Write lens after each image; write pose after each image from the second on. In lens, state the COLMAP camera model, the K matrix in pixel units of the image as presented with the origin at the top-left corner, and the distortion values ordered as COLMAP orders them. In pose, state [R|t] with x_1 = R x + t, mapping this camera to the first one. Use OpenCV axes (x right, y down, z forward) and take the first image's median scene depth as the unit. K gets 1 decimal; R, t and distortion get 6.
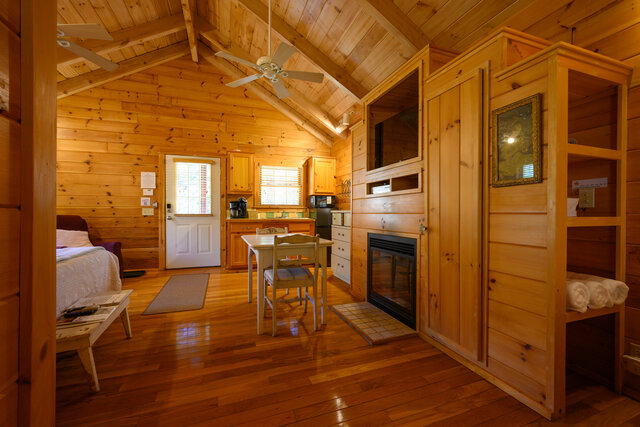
lens RADIAL K [[265.4, 0, 318.8], [0, 265.4, 212.9], [0, 0, 1]] dist [-0.000721, -0.000132]
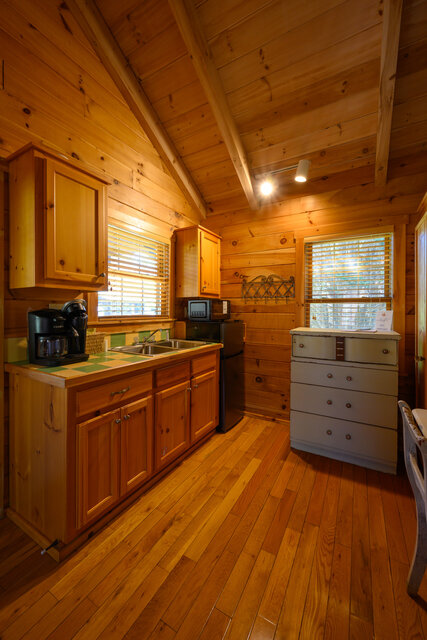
lens RADIAL K [[257.0, 0, 215.1], [0, 257.0, 311.8], [0, 0, 1]] dist [-0.000446, 0.000032]
pose [[0.772089, -0.004338, 0.635499, -0.369585], [-0.000429, 0.999973, 0.007347, -0.045337], [-0.635514, -0.005945, 0.772067, 0.629562]]
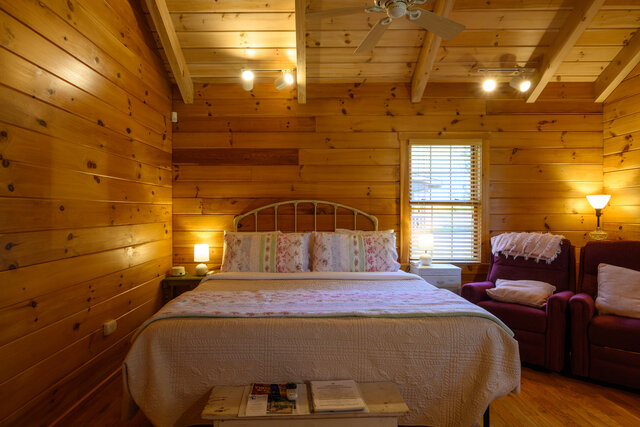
lens RADIAL K [[367.0, 0, 305.7], [0, 367.0, 214.6], [0, 0, 1]] dist [-0.002875, -0.000919]
pose [[-0.360865, 0.008211, -0.932582, 0.012584], [0.000578, 0.999963, 0.008581, -0.045452], [0.932618, 0.002557, -0.360856, 0.494445]]
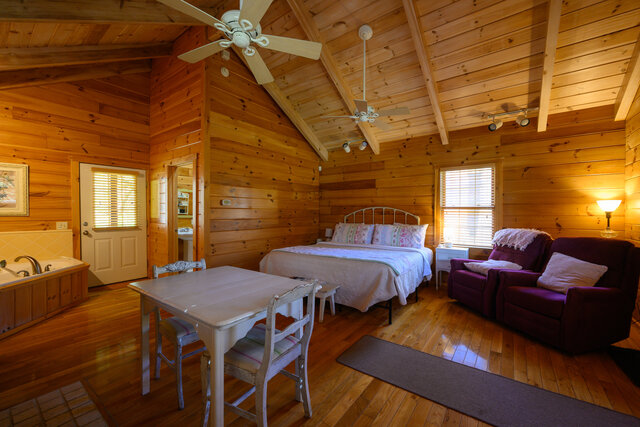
lens RADIAL K [[248.2, 0, 321.9], [0, 248.2, 215.3], [0, 0, 1]] dist [-0.007755, -0.000020]
pose [[-0.846777, 0.000729, -0.531948, -0.013372], [-0.004823, 0.999947, 0.009046, -0.044905], [0.531926, 0.010226, -0.846729, 0.930765]]
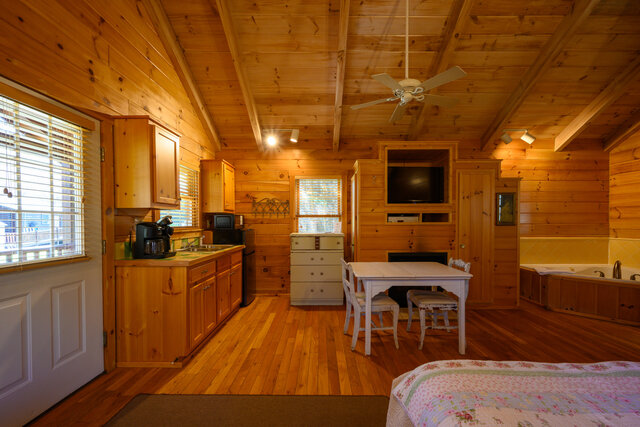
lens RADIAL K [[261.1, 0, 325.2], [0, 261.1, 229.9], [0, 0, 1]] dist [-0.000862, -0.000653]
pose [[0.343255, -0.032042, 0.938695, -0.661386], [0.003741, 0.999457, 0.032748, -0.046182], [-0.939235, -0.007729, 0.343189, 0.537006]]
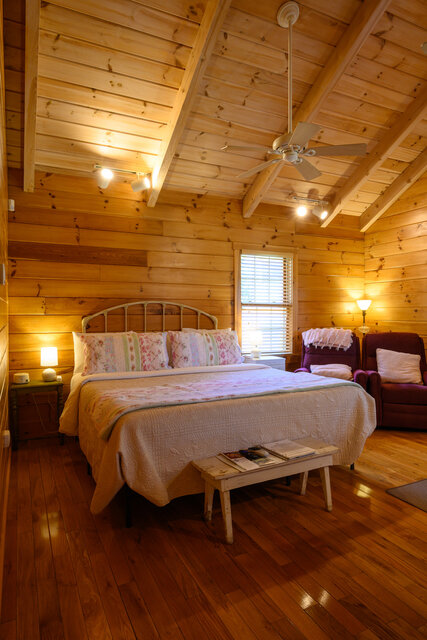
lens RADIAL K [[394.4, 0, 212.6], [0, 394.4, 319.1], [0, 0, 1]] dist [-0.014100, -0.001730]
pose [[0.087205, 0.015947, -0.996063, 0.165976], [0.000490, 0.999871, 0.016051, -0.043581], [0.996190, -0.001888, 0.087186, 0.254299]]
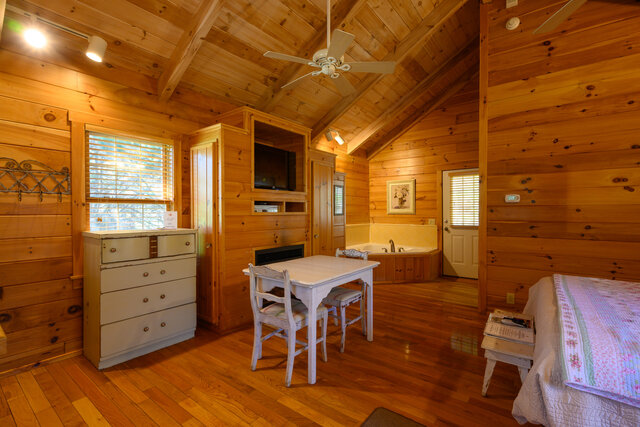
lens RADIAL K [[295.5, 0, 325.5], [0, 295.5, 216.1], [0, 0, 1]] dist [0.001960, -0.000002]
pose [[-0.533649, -0.017332, 0.845528, -0.544873], [-0.003178, 0.999824, 0.018489, -0.046376], [-0.845700, 0.007180, -0.533611, 0.848776]]
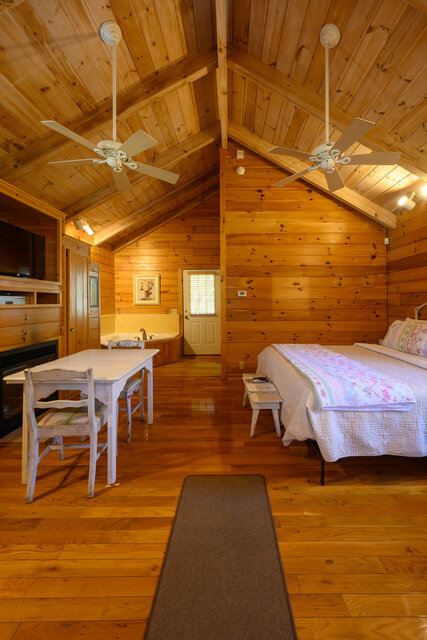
lens RADIAL K [[257.7, 0, 235.5], [0, 257.7, 302.0], [0, 0, 1]] dist [0.009304, -0.007673]
pose [[-0.941153, -0.001579, 0.337976, -0.456119], [-0.002064, 0.999997, -0.001078, -0.047575], [-0.337974, -0.001712, -0.941154, 0.920125]]
